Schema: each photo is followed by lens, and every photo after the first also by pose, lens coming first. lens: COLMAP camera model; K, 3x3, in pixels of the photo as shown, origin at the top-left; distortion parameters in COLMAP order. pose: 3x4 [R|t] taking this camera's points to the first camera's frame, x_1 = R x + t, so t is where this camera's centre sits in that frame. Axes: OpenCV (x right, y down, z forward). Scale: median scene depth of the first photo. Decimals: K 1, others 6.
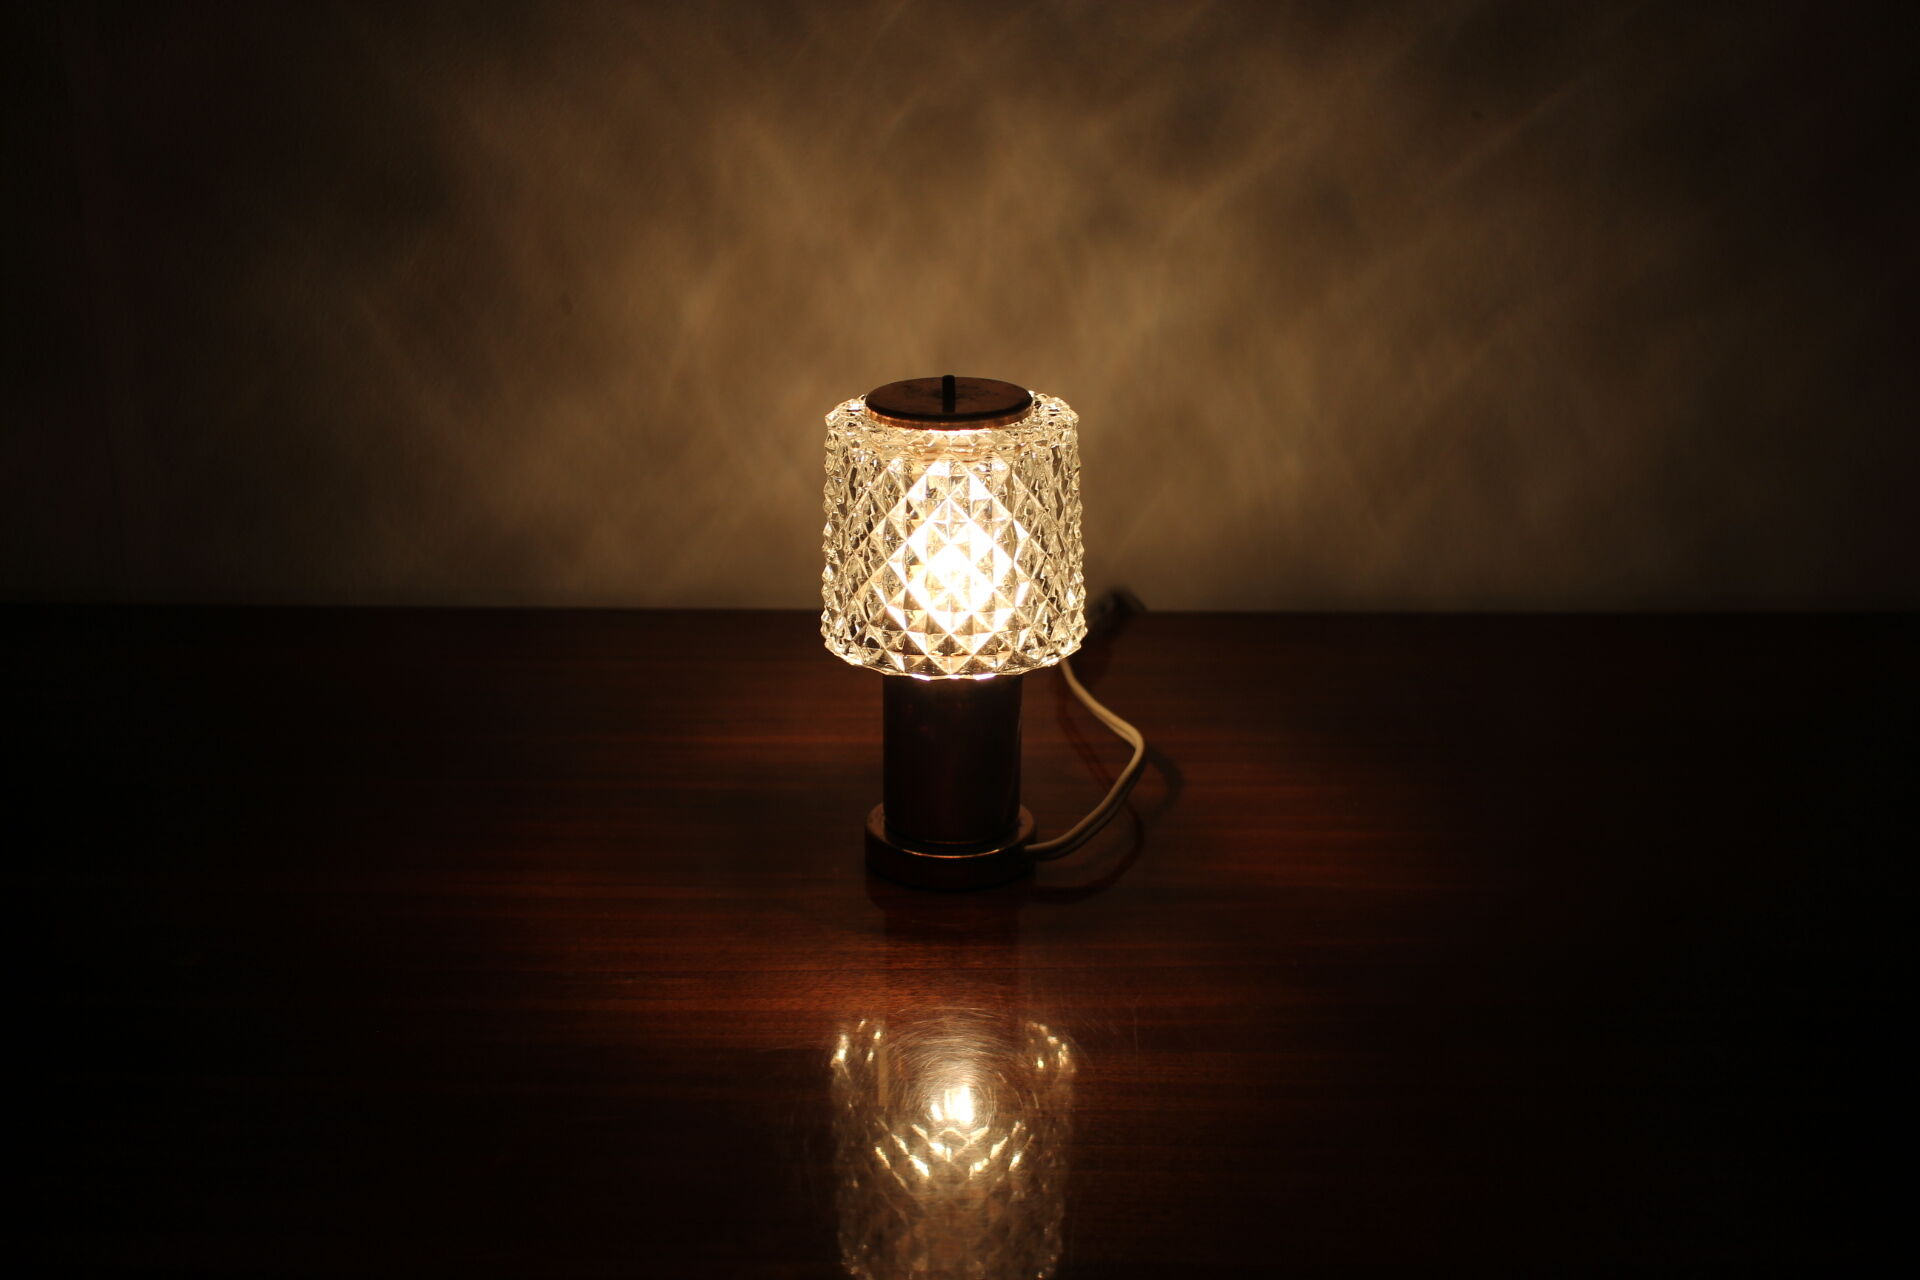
lens RADIAL K [[2397.0, 0, 959.5], [0, 2397.0, 626.0], [0, 0, 1]] dist [-0.084770, 0.000000]
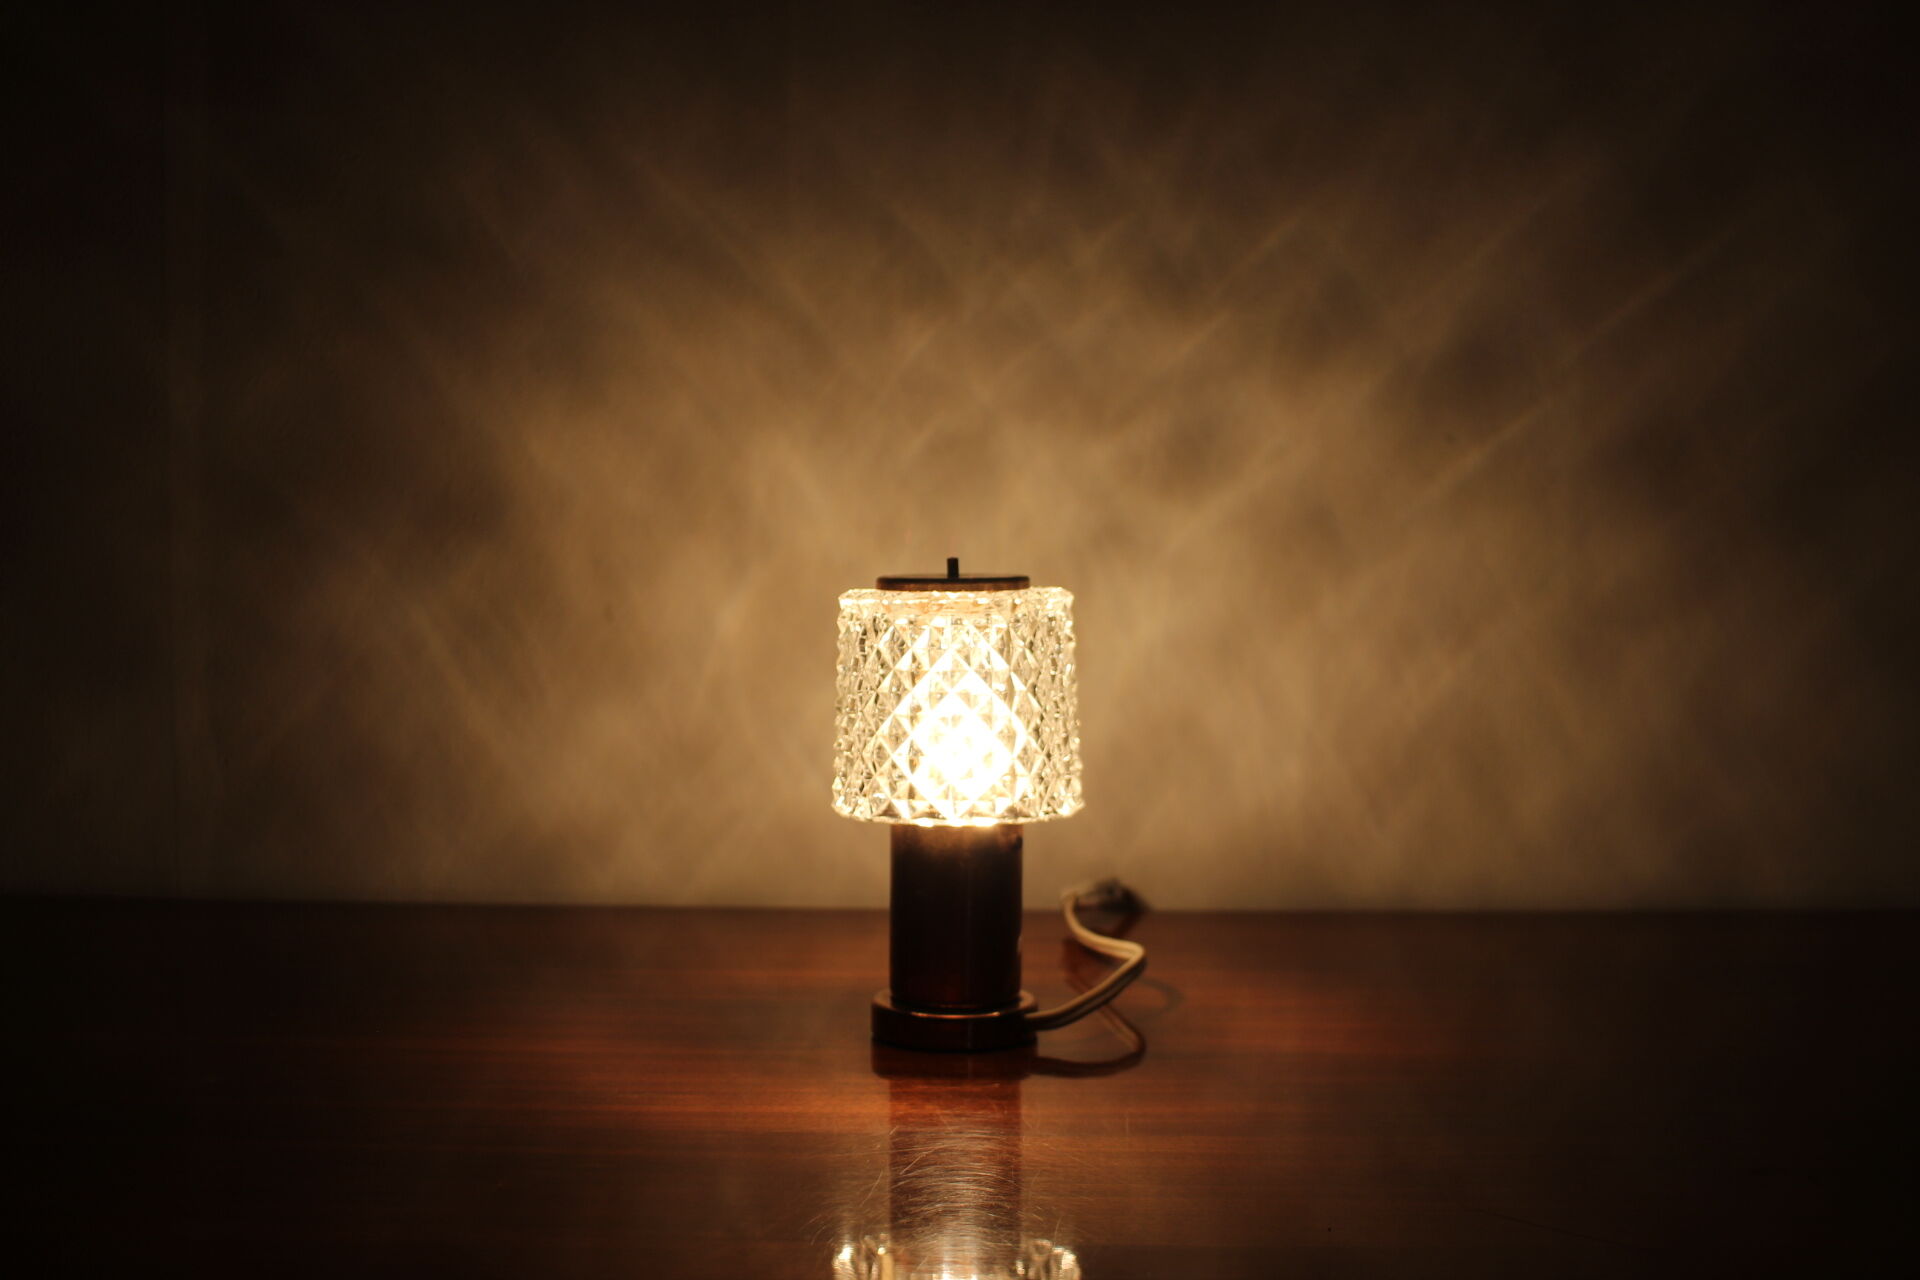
lens RADIAL K [[2397.0, 0, 959.4], [0, 2397.0, 650.2], [0, 0, 1]] dist [-0.084770, 0.000000]
pose [[0.999742, 0.001007, -0.022674, 0.017896], [-0.007330, 0.959807, -0.280565, 0.186346], [0.021481, 0.280659, 0.959567, -0.025702]]
